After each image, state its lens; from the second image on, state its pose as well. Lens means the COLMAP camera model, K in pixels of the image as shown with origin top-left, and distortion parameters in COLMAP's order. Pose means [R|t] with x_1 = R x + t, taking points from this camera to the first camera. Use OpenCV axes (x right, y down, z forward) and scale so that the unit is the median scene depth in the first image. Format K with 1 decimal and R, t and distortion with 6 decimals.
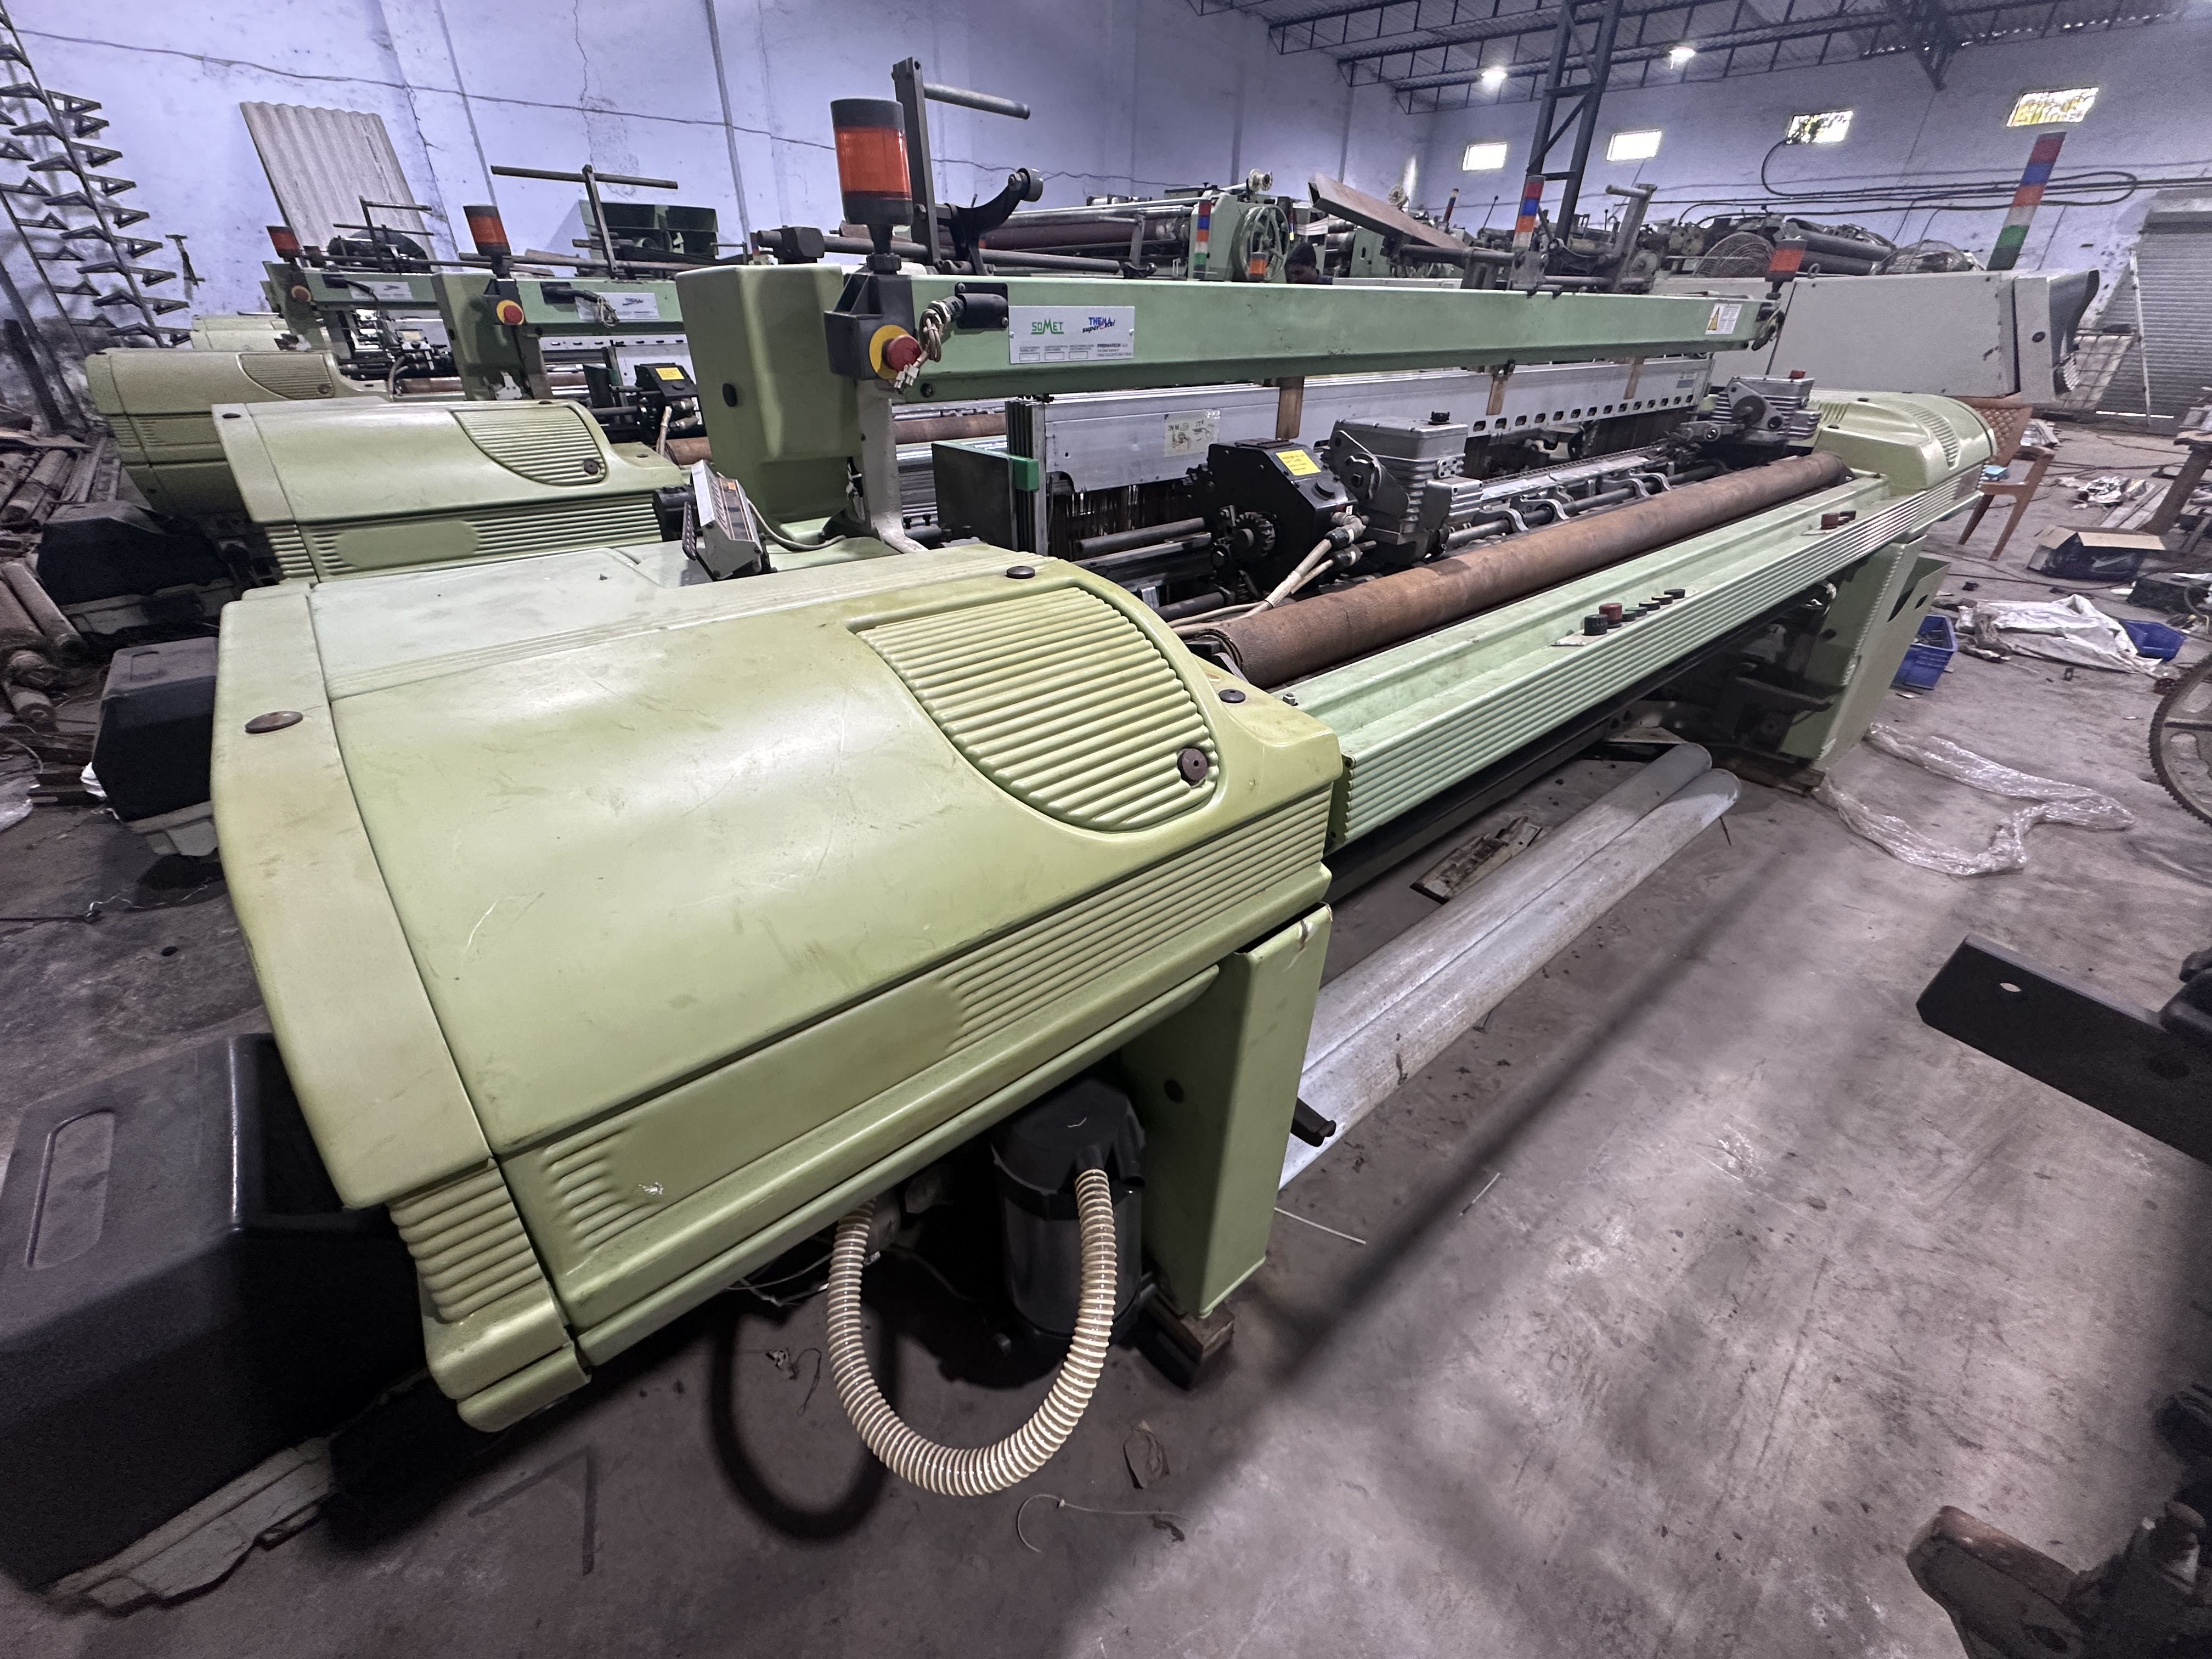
lens RADIAL K [[883.5, 0, 1098.8], [0, 883.5, 824.7], [0, 0, 1]] dist [-0.002302, 0.000460]
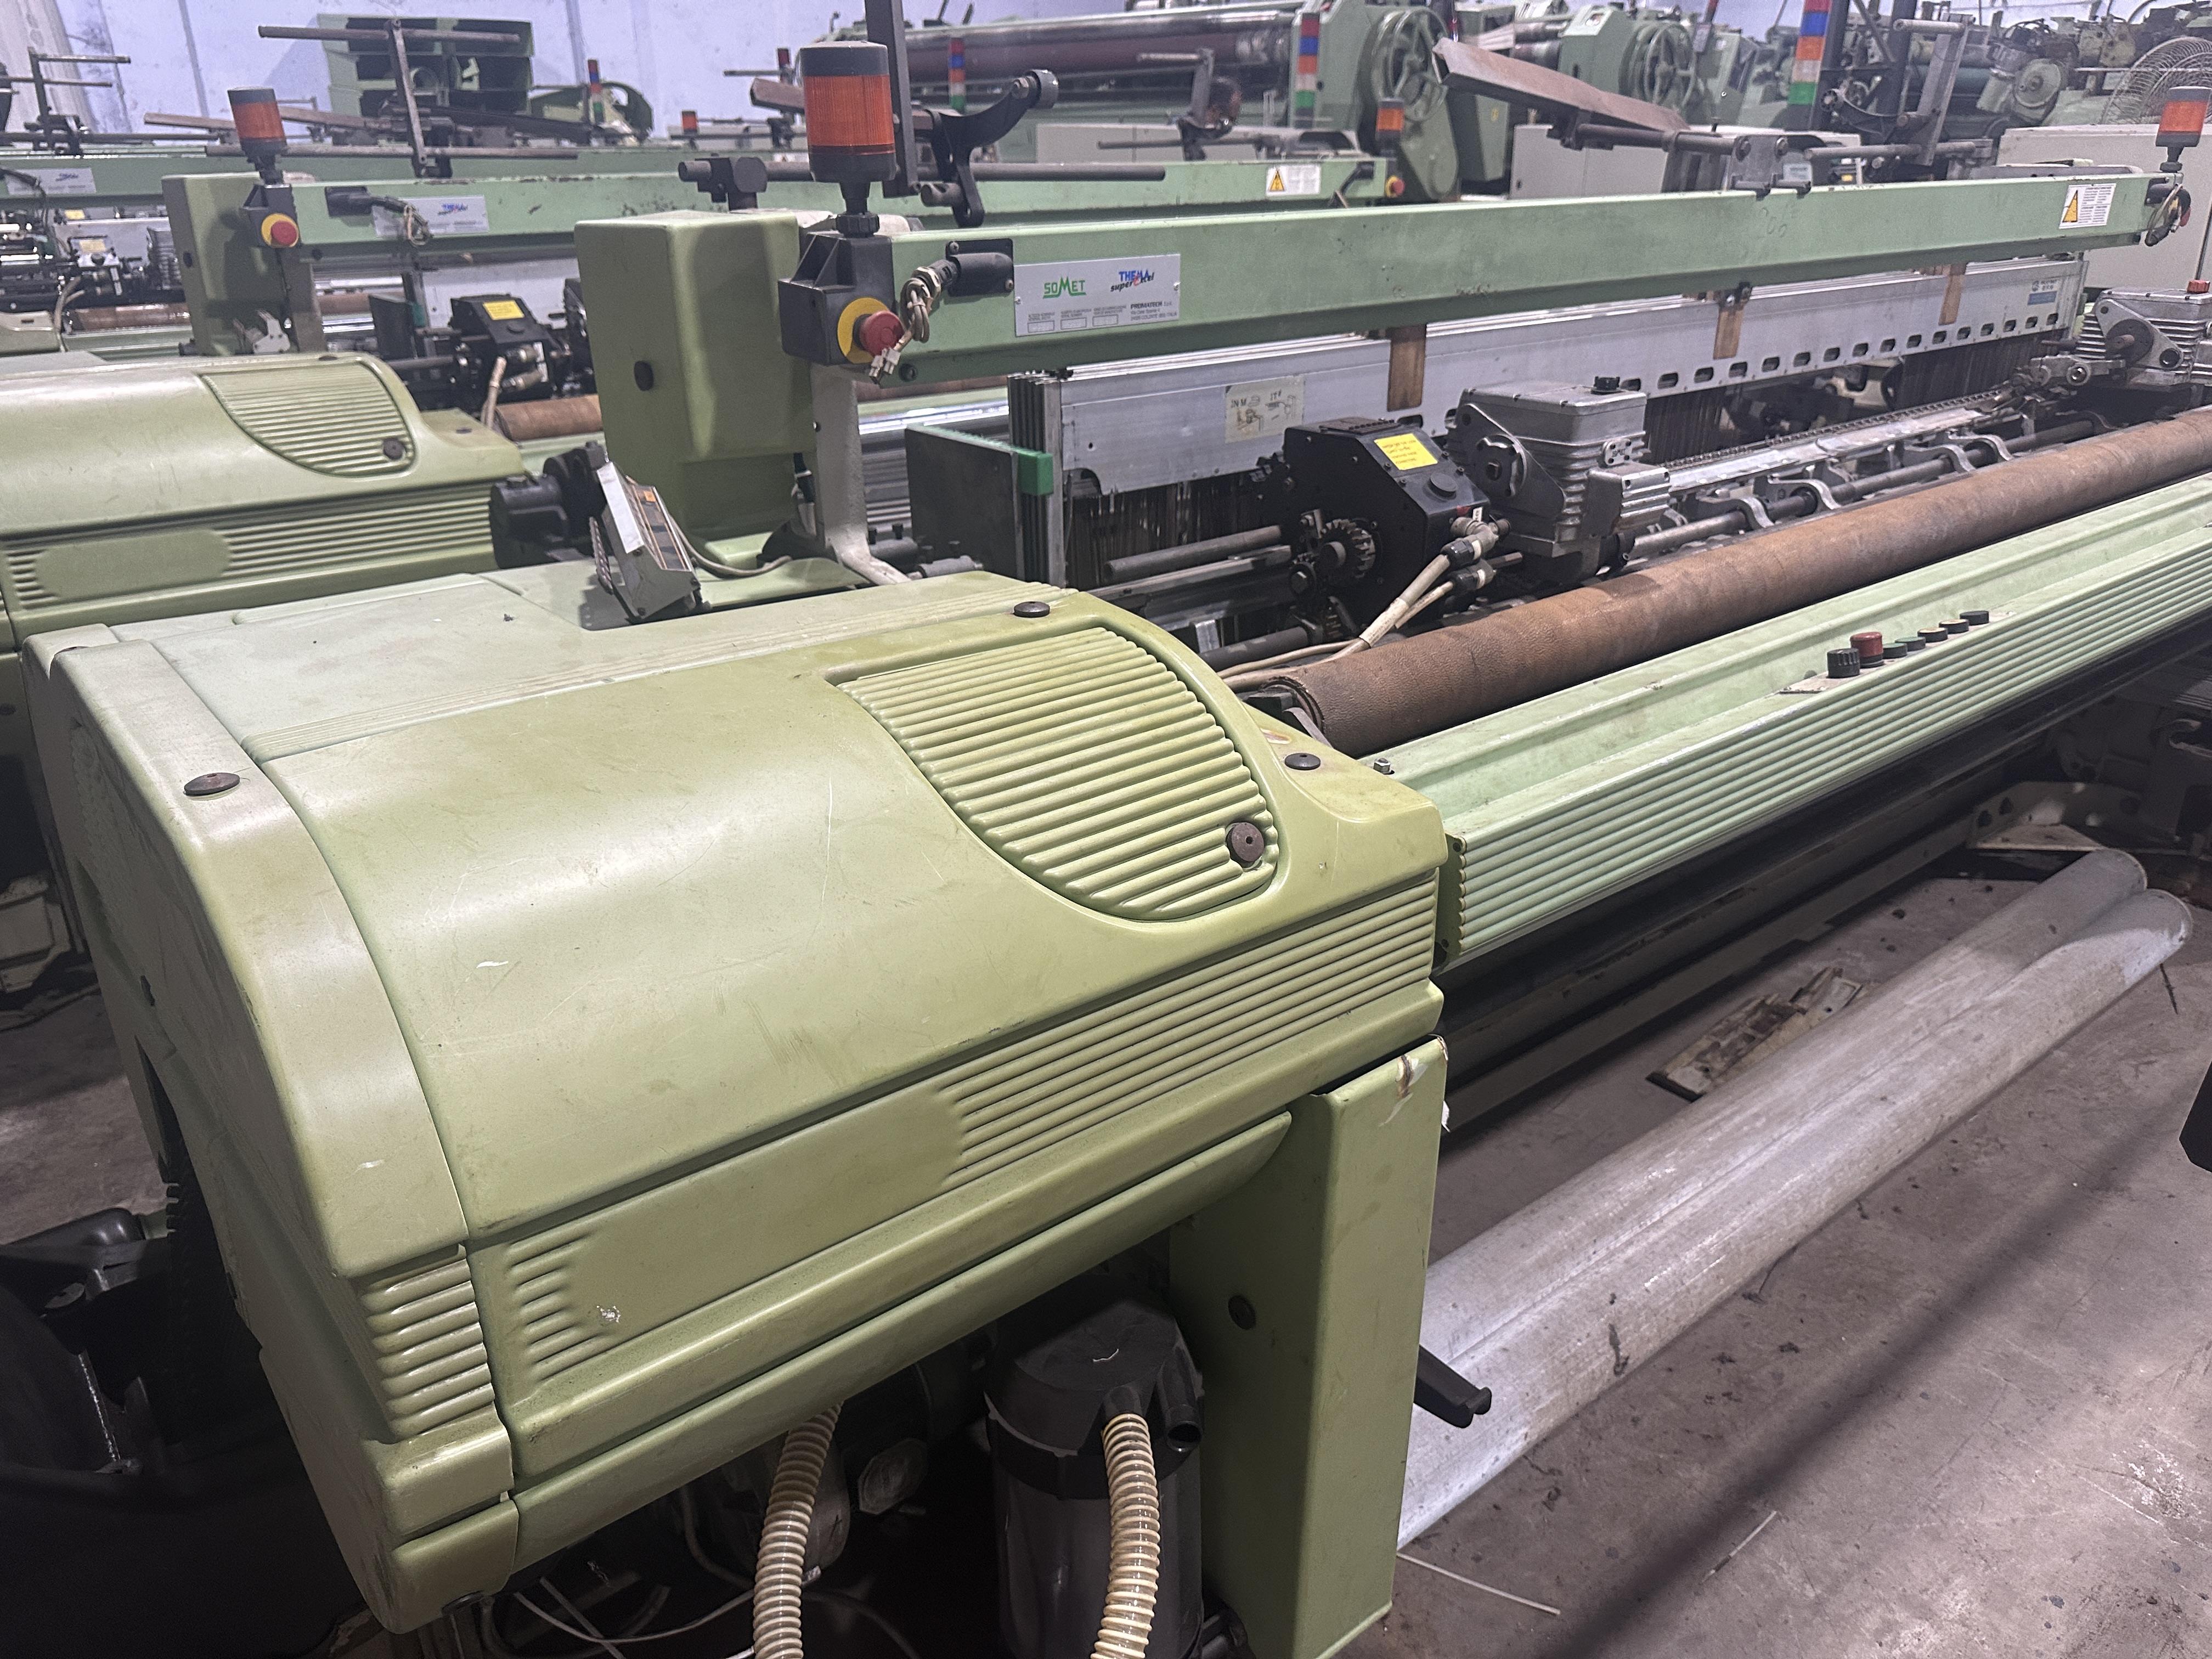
lens RADIAL K [[1540.6, 0, 1106.0], [0, 1540.6, 829.5], [0, 0, 1]] dist [0.081747, -0.103495]
pose [[0.999536, -0.006580, -0.029735, 0.010659], [0.002958, 0.992742, -0.120227, 0.045430], [0.030310, 0.120083, 0.992301, -0.203671]]
